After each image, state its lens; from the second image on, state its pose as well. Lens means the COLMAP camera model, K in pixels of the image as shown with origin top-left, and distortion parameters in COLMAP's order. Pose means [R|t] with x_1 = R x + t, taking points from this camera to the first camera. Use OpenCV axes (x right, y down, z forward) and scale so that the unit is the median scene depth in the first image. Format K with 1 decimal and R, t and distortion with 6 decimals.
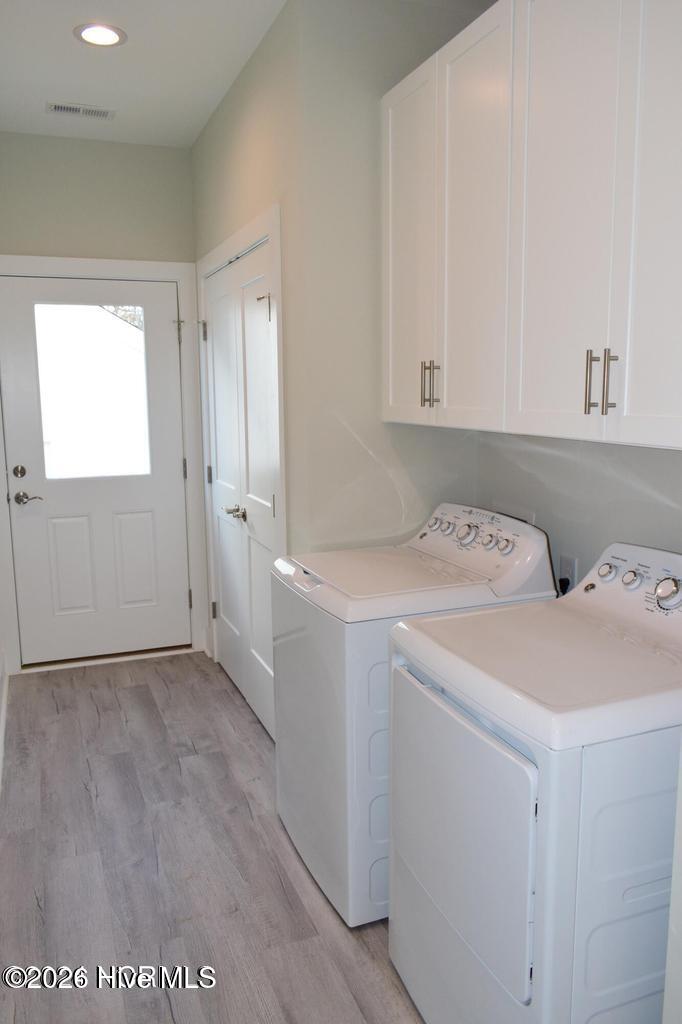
lens RADIAL K [[796.8, 0, 341.8], [0, 796.8, 509.1], [0, 0, 1]] dist [-0.011581, 0.009618]
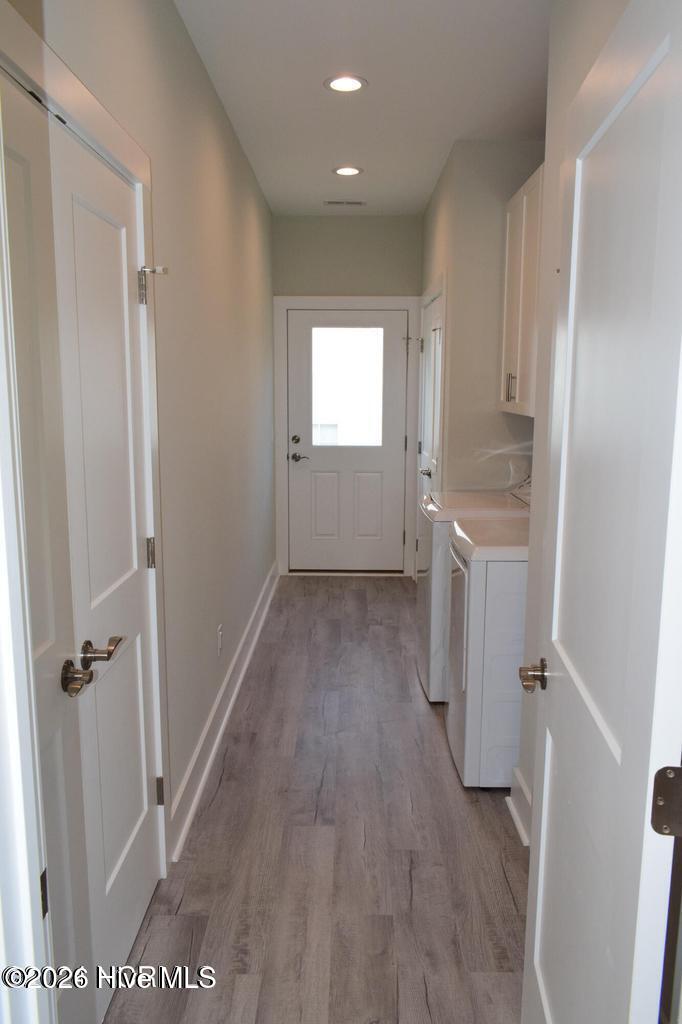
lens RADIAL K [[796.8, 0, 341.0], [0, 796.8, 512.3], [0, 0, 1]] dist [-0.011581, 0.009618]
pose [[0.928473, 0.076752, -0.363382, 0.257822], [-0.072573, 0.997046, 0.025162, 0.051869], [0.364240, 0.003009, 0.931300, -0.411823]]
